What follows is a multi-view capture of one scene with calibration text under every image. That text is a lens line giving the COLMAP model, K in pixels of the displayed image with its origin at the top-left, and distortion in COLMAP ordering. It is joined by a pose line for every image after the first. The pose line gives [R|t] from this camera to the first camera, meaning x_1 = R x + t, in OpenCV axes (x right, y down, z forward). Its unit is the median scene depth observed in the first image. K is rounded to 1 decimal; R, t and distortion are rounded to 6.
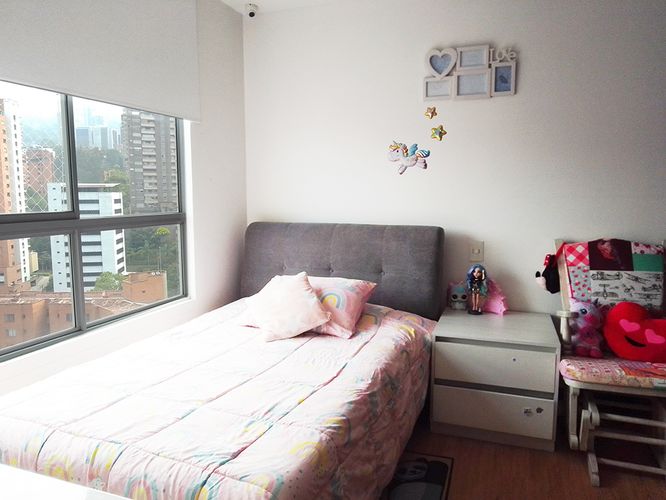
lens RADIAL K [[486.1, 0, 333.0], [0, 486.1, 250.0], [0, 0, 1]] dist [0.001689, 0.002538]
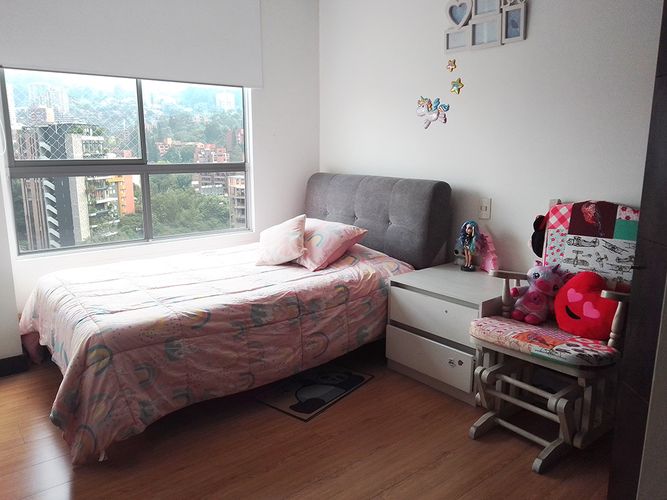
lens RADIAL K [[498.8, 0, 333.5], [0, 498.8, 250.0], [0, 0, 1]] dist [0.000286, -0.001004]
pose [[0.865769, 0.103950, -0.489528, 0.609338], [-0.061195, 0.992839, 0.102598, 0.001907], [0.496688, -0.058869, 0.865931, -0.025687]]
